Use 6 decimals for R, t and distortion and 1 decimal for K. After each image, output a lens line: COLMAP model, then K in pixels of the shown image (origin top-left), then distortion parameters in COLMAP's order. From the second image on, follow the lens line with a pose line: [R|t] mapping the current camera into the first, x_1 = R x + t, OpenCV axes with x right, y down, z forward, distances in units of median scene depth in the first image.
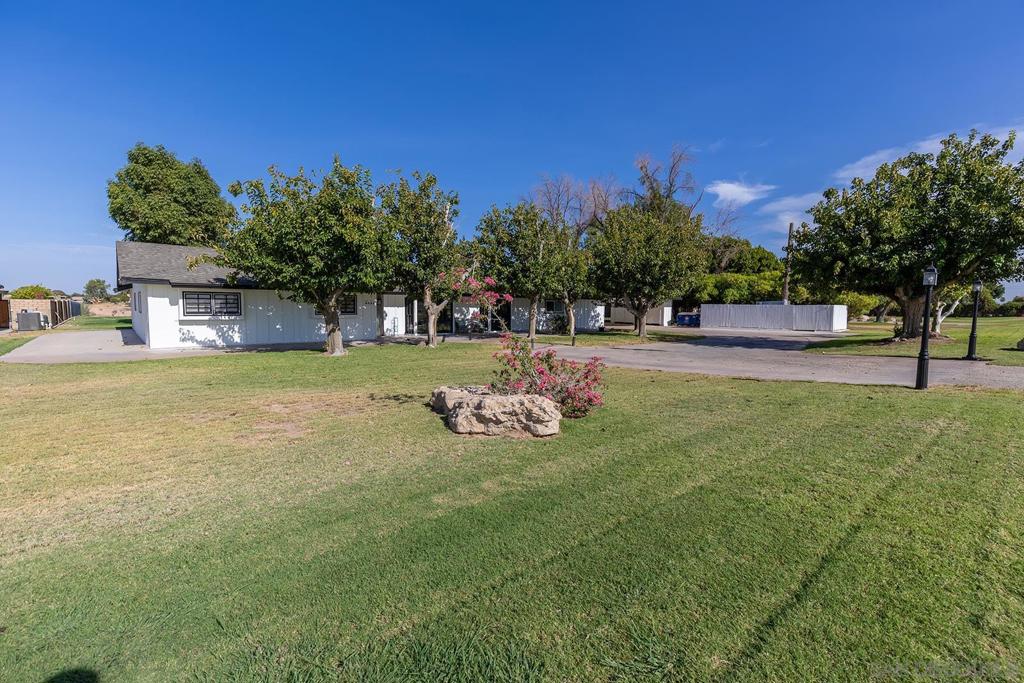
lens RADIAL K [[461.5, 0, 515.0], [0, 461.5, 342.3], [0, 0, 1]] dist [0.002416, -0.000776]
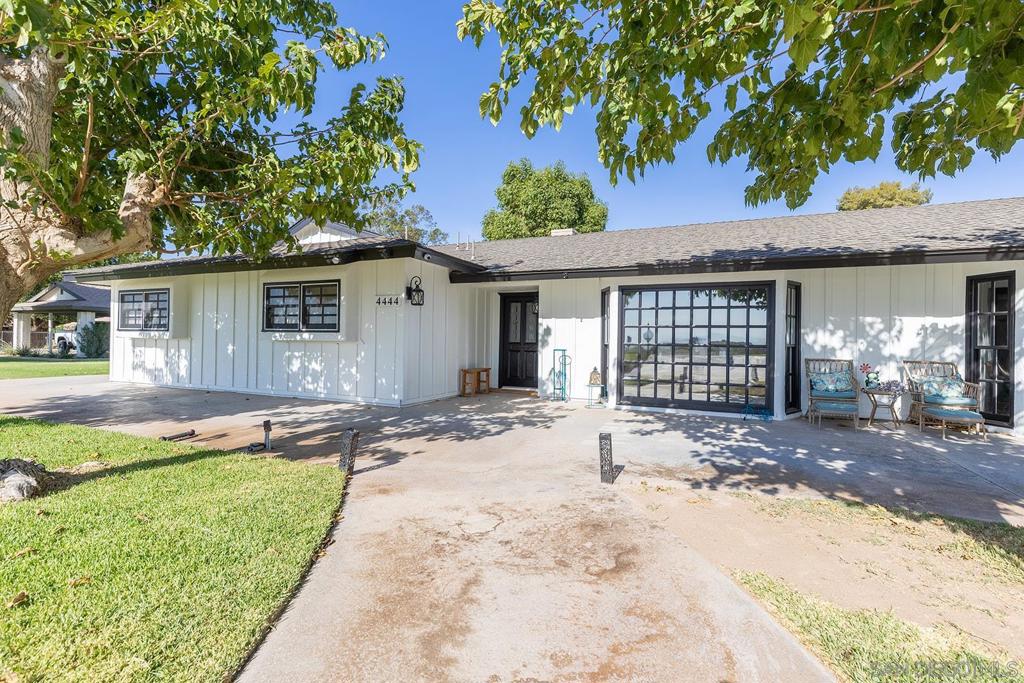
lens RADIAL K [[461.5, 0, 515.0], [0, 461.5, 342.3], [0, 0, 1]] dist [0.002416, -0.000776]
pose [[0.417868, -0.000185, -0.908508, 0.037730], [-0.084529, 0.995654, -0.039083, -0.039802], [0.904567, 0.093127, 0.416037, 0.783485]]
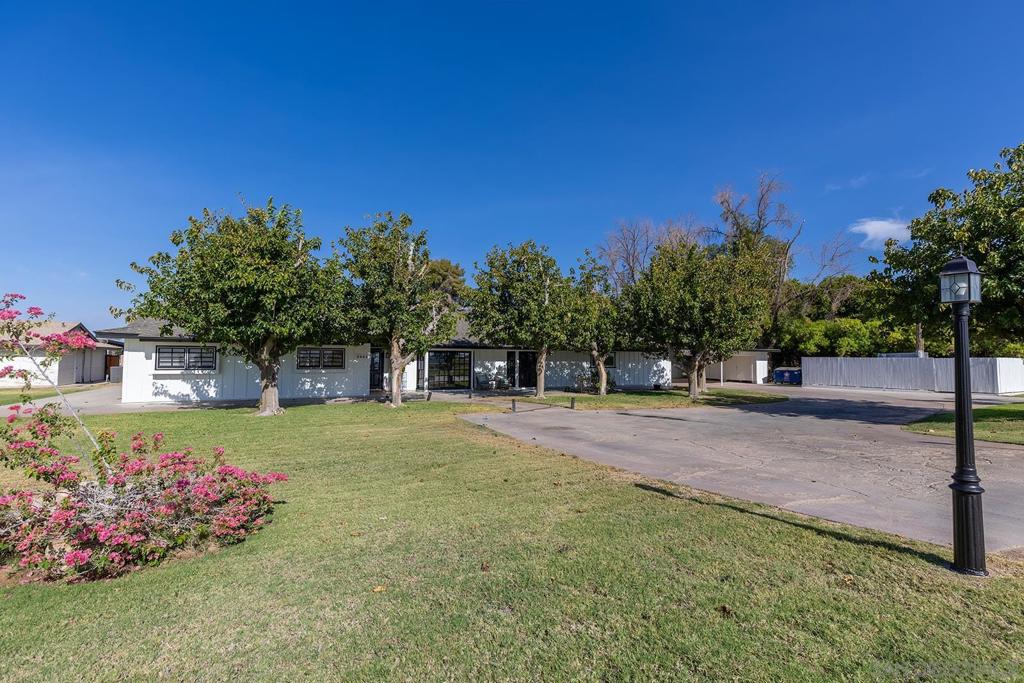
lens RADIAL K [[461.5, 0, 515.0], [0, 461.5, 342.3], [0, 0, 1]] dist [0.002416, -0.000776]
pose [[0.968149, -0.011306, -0.250121, 0.180004], [-0.018088, 0.993211, -0.114910, -0.010193], [0.249722, 0.115775, 0.961371, 0.148291]]
